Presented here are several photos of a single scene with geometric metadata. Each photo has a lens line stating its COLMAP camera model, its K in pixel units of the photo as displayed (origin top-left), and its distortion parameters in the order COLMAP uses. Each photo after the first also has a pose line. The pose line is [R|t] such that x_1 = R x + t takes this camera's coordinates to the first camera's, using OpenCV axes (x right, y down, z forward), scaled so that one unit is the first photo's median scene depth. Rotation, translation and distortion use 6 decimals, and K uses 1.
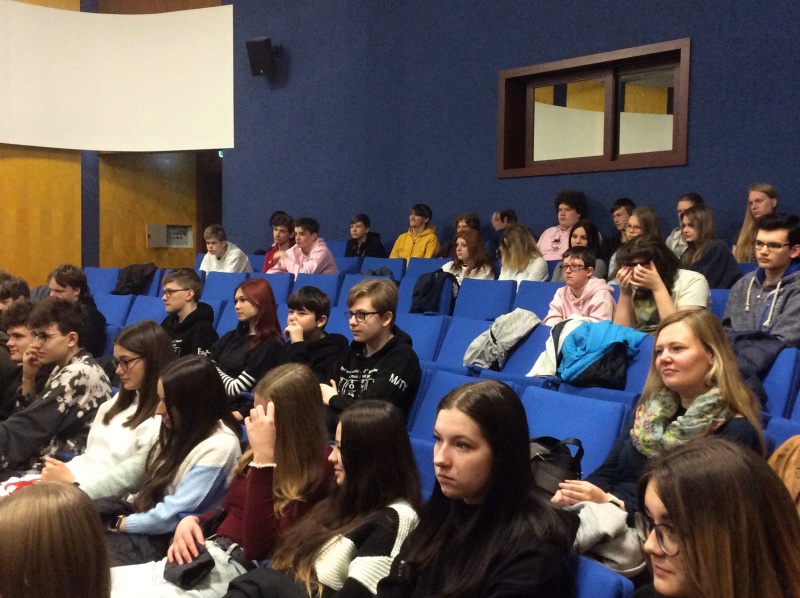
lens RADIAL K [[990.7, 0, 401.1], [0, 990.7, 304.4], [0, 0, 1]] dist [0.091868, 0.000000]
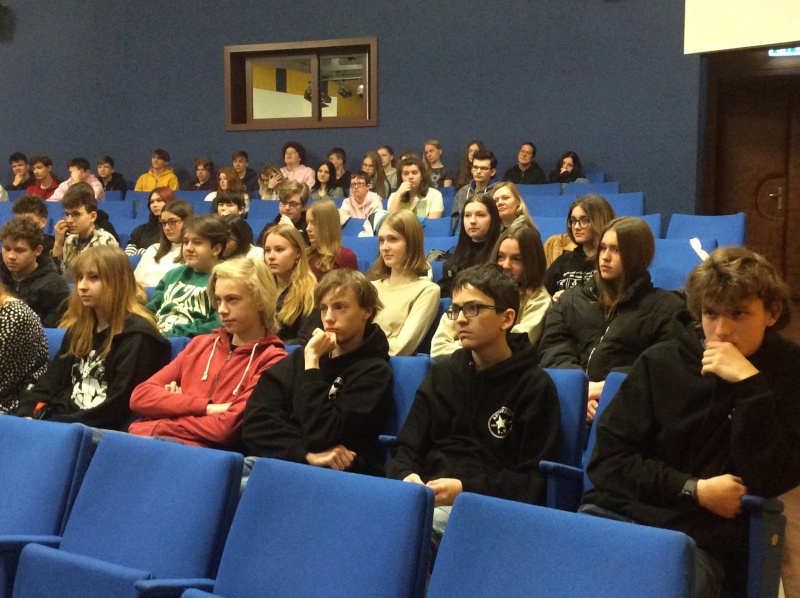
lens RADIAL K [[990.7, 0, 398.9], [0, 990.7, 298.8], [0, 0, 1]] dist [0.091868, 0.000000]
pose [[0.902176, -0.034872, 0.429957, -0.302886], [0.025673, 0.999301, 0.027180, 0.069304], [-0.430604, -0.013483, 0.902440, -0.296461]]
